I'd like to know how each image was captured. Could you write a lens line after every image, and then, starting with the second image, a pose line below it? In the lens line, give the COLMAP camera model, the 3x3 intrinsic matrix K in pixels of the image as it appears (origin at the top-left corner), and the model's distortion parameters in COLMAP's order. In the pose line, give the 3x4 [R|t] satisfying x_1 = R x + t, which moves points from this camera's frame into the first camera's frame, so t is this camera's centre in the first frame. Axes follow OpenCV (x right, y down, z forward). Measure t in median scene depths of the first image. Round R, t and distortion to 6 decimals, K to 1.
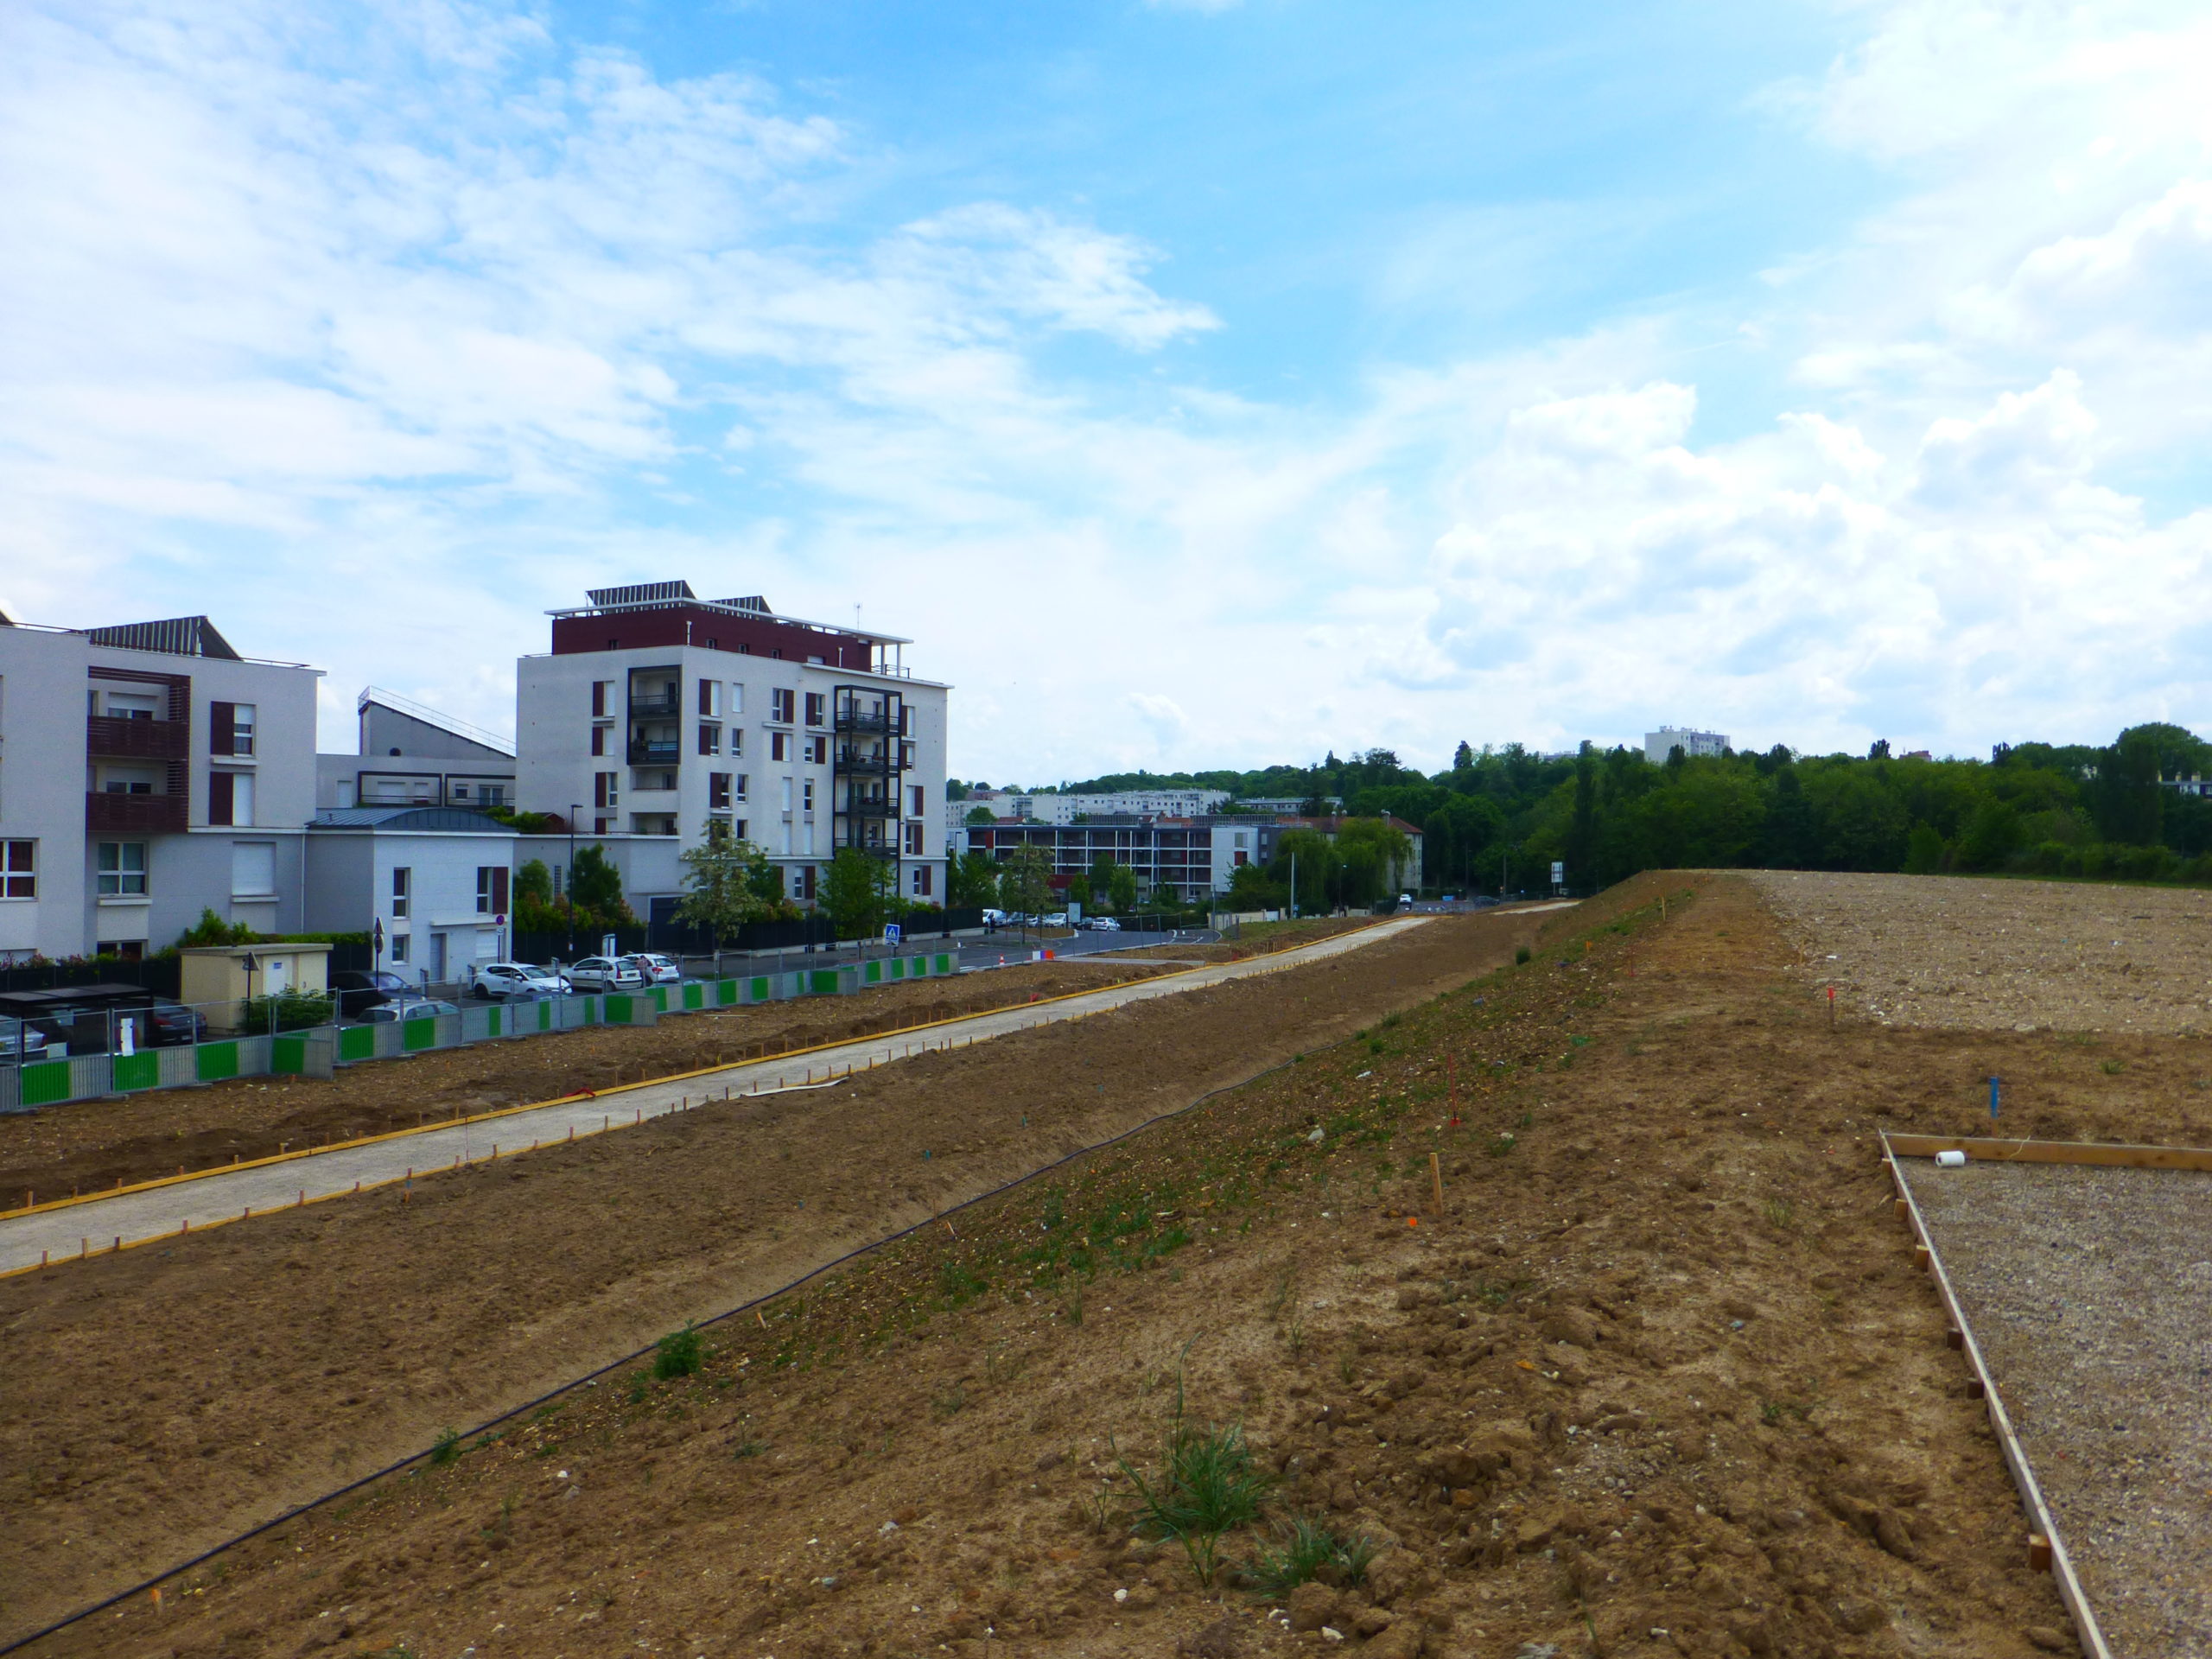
lens RADIAL K [[1602.1, 0, 1106.0], [0, 1602.1, 829.5], [0, 0, 1]] dist [0.005421, 0.000215]
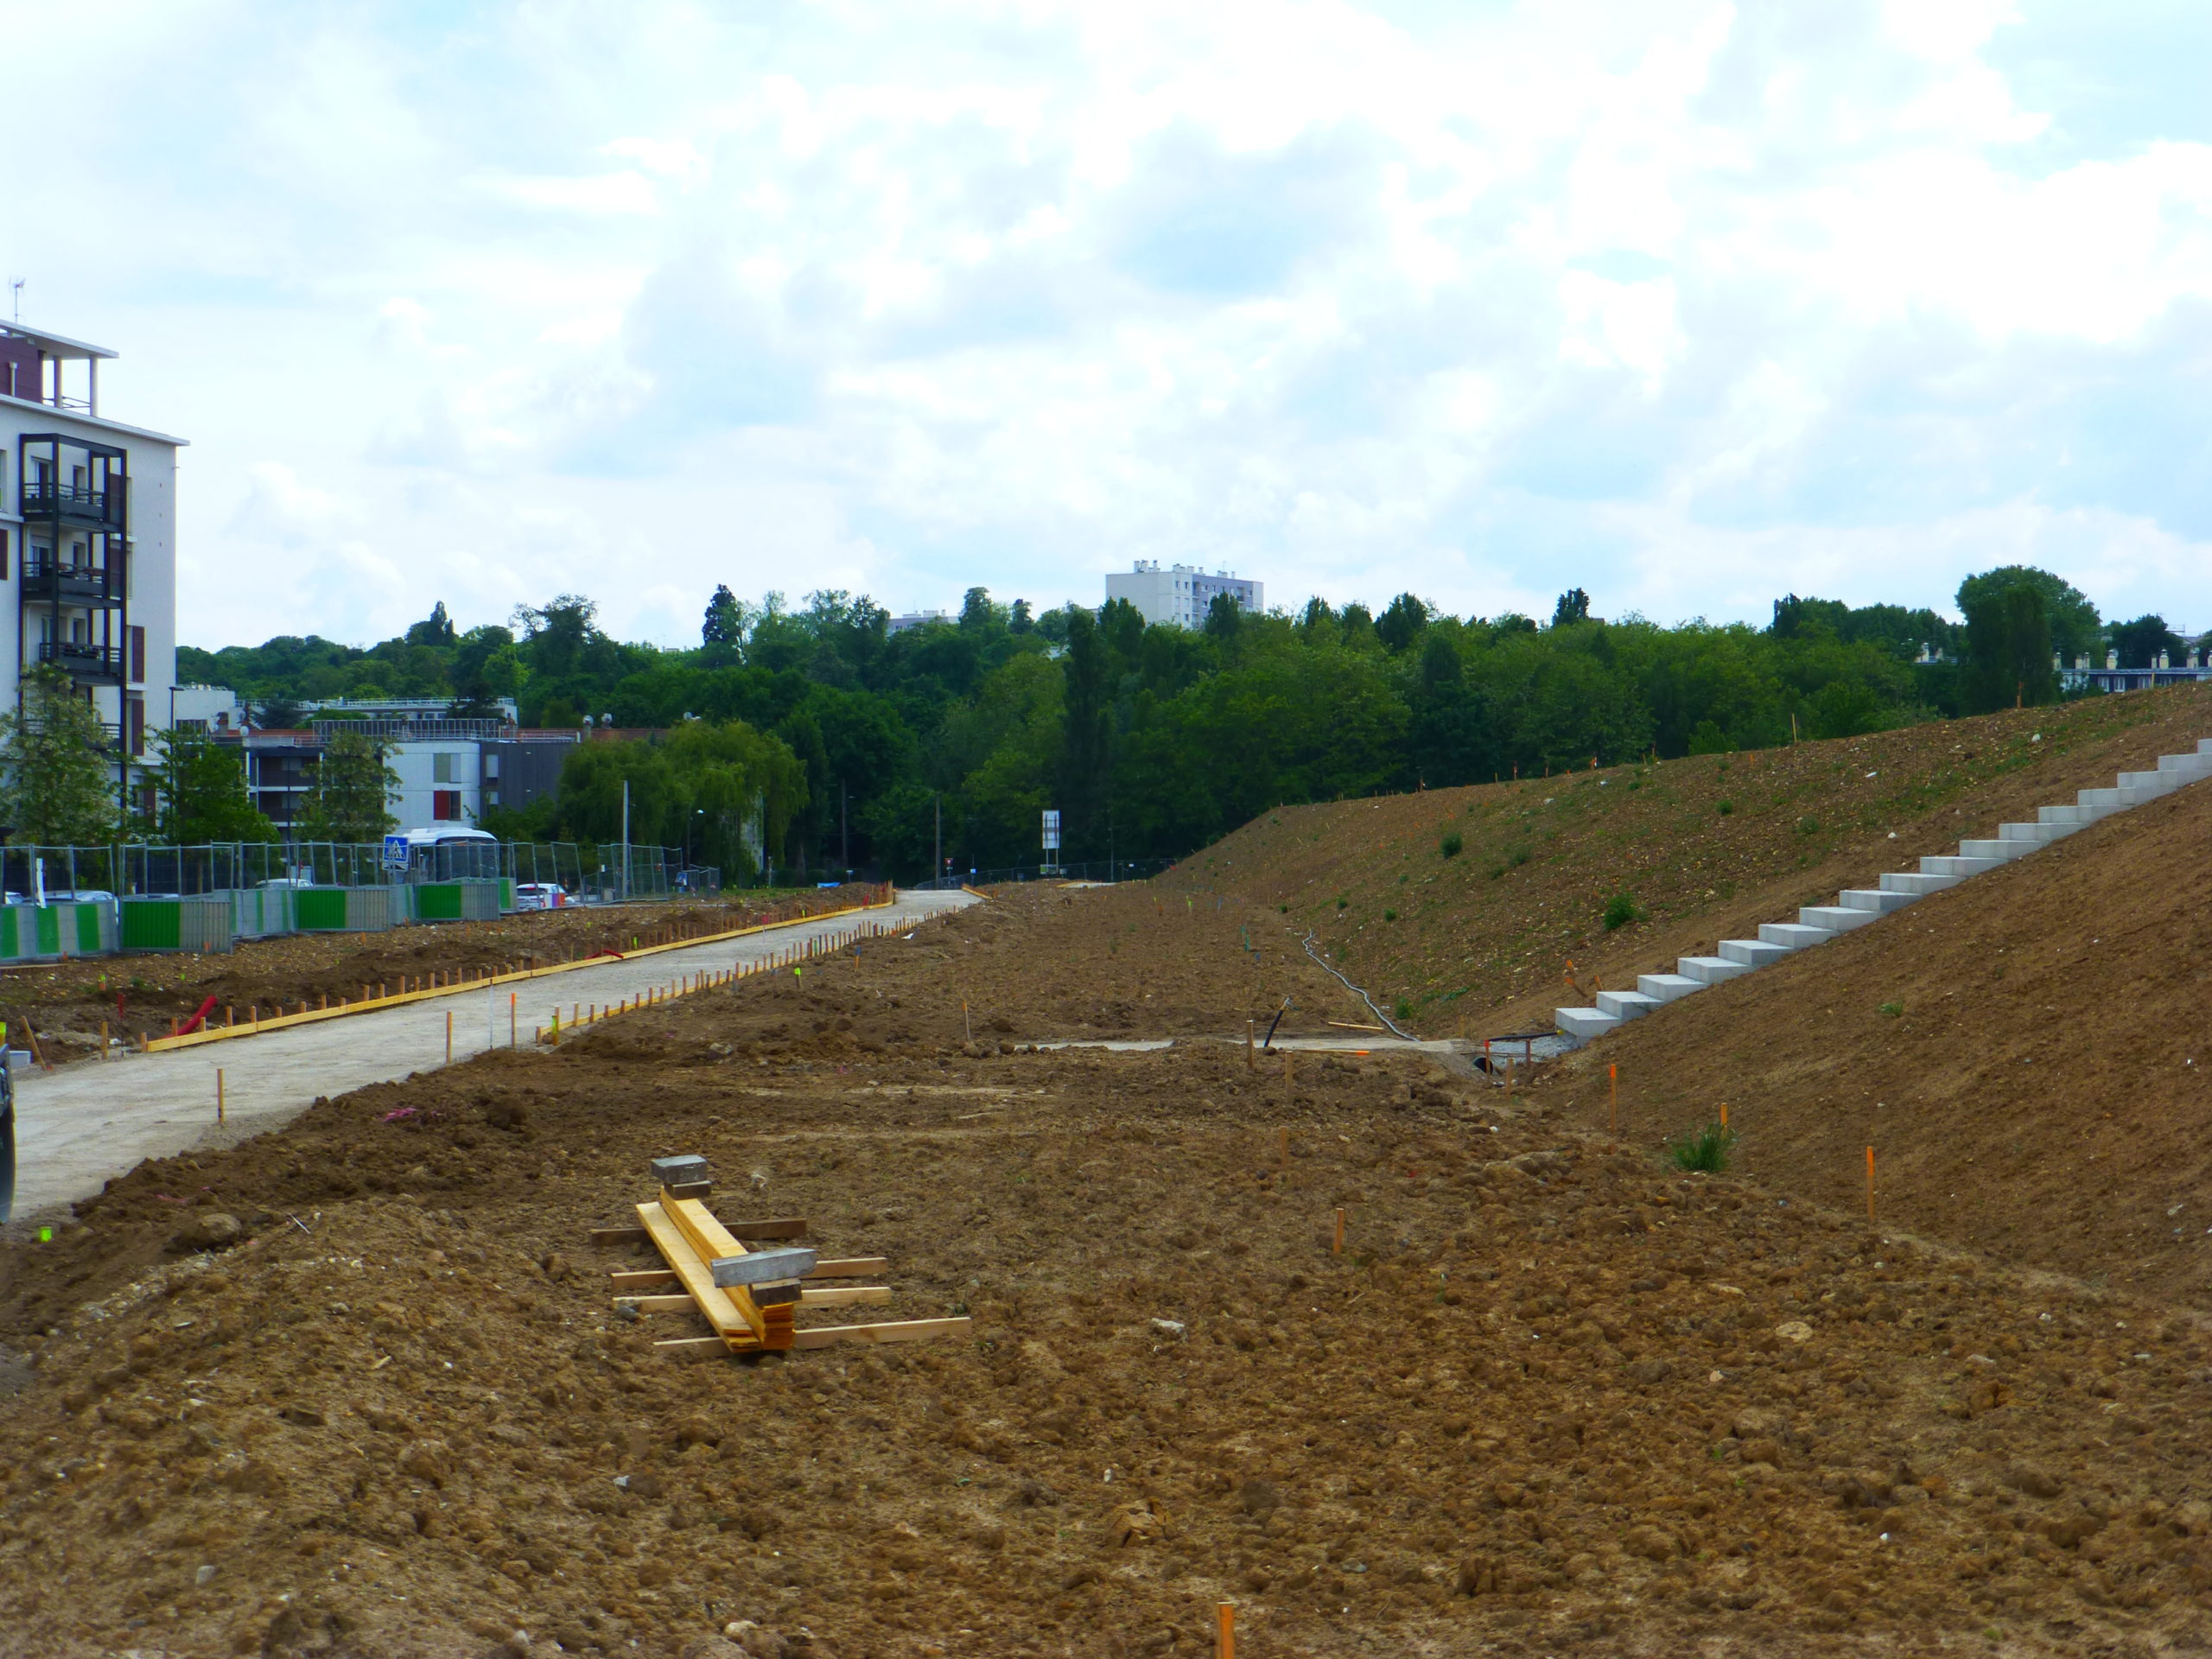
lens RADIAL K [[3445.1, 0, 1106.0], [0, 3445.1, 829.5], [0, 0, 1]] dist [0.032148, -0.009766]
pose [[0.945998, -0.007736, 0.324082, -0.193495], [0.002417, 0.999856, 0.016813, 0.022961], [-0.324165, -0.015122, 0.945880, -0.203694]]
